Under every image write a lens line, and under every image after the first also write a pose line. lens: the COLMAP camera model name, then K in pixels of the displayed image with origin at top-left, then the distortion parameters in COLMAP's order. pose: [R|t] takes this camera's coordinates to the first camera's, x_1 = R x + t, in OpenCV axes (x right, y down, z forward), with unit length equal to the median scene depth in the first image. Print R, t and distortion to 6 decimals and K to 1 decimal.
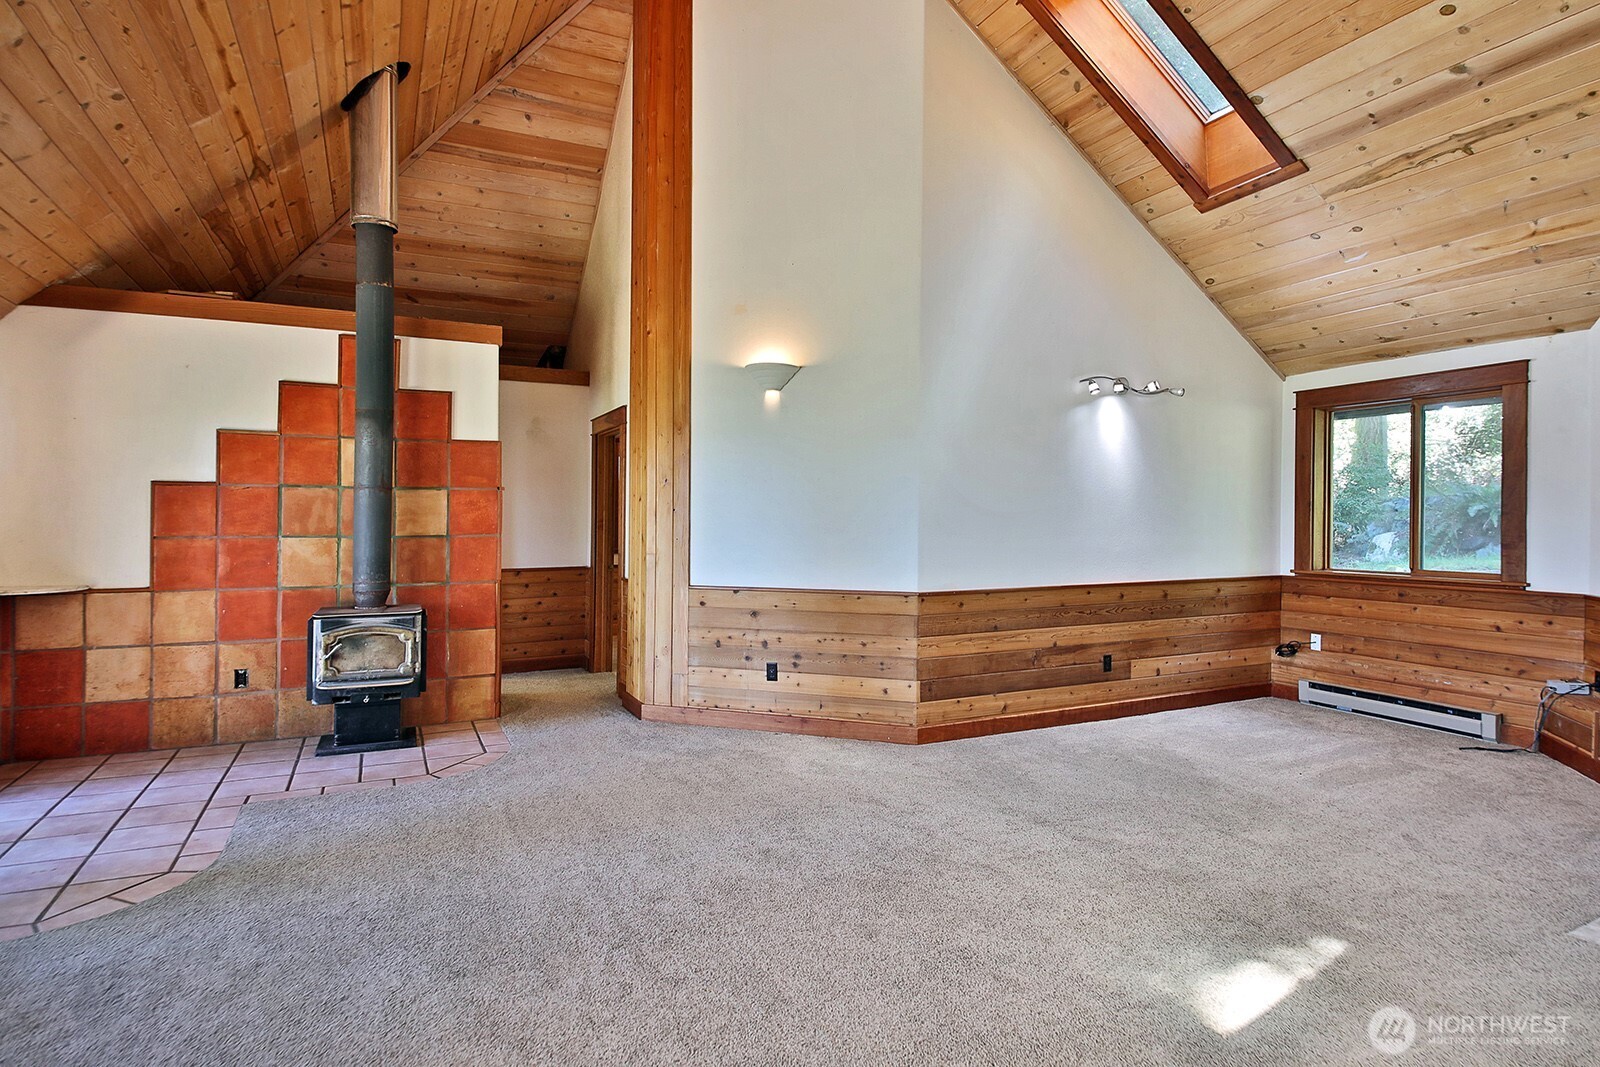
lens RADIAL K [[829.3, 0, 783.7], [0, 829.3, 510.0], [0, 0, 1]] dist [-0.000825, -0.001844]
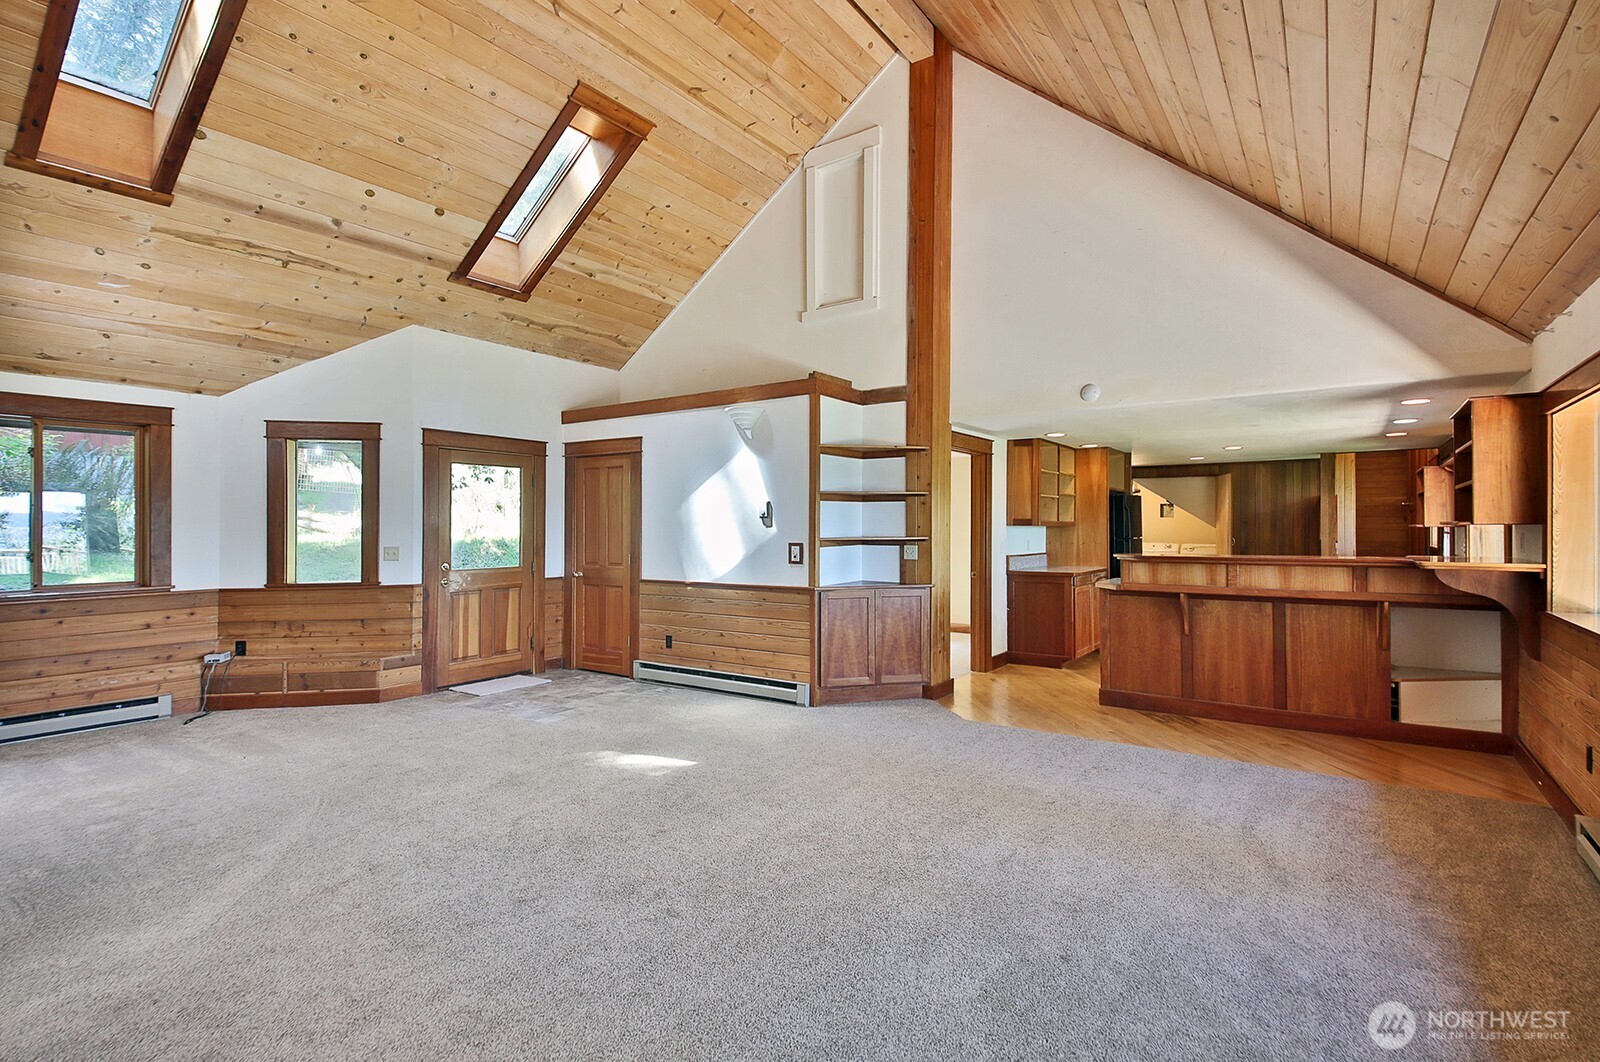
lens RADIAL K [[769.0, 0, 800.0], [0, 769.0, 531.0], [0, 0, 1]] dist [0.001525, -0.011727]
pose [[-0.498295, -0.002908, 0.867003, -0.603443], [0.002504, 0.999985, 0.004793, 0.002188], [-0.867004, 0.004560, -0.498281, 0.775654]]
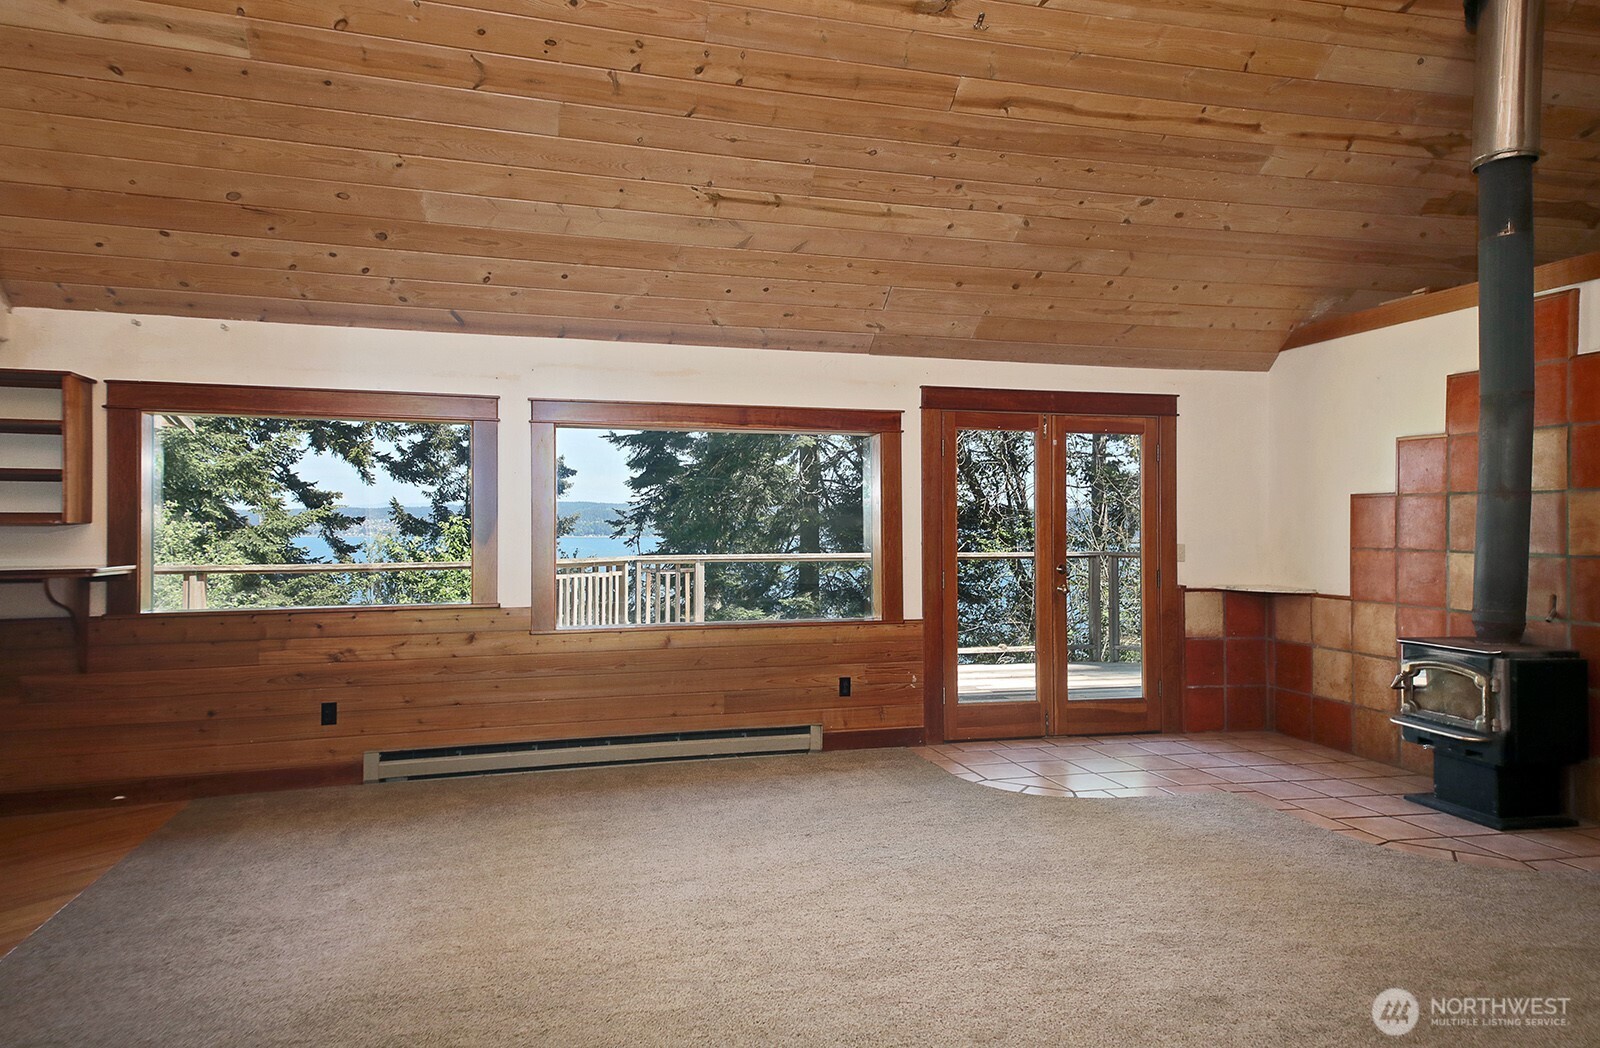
lens RADIAL K [[975.6, 0, 800.0], [0, 975.6, 524.0], [0, 0, 1]] dist [0.000360, 0.000193]
pose [[-0.164059, -0.001005, -0.986450, 0.579363], [-0.000334, 0.999999, -0.000963, 0.003110], [0.986450, 0.000172, -0.164059, 0.529582]]
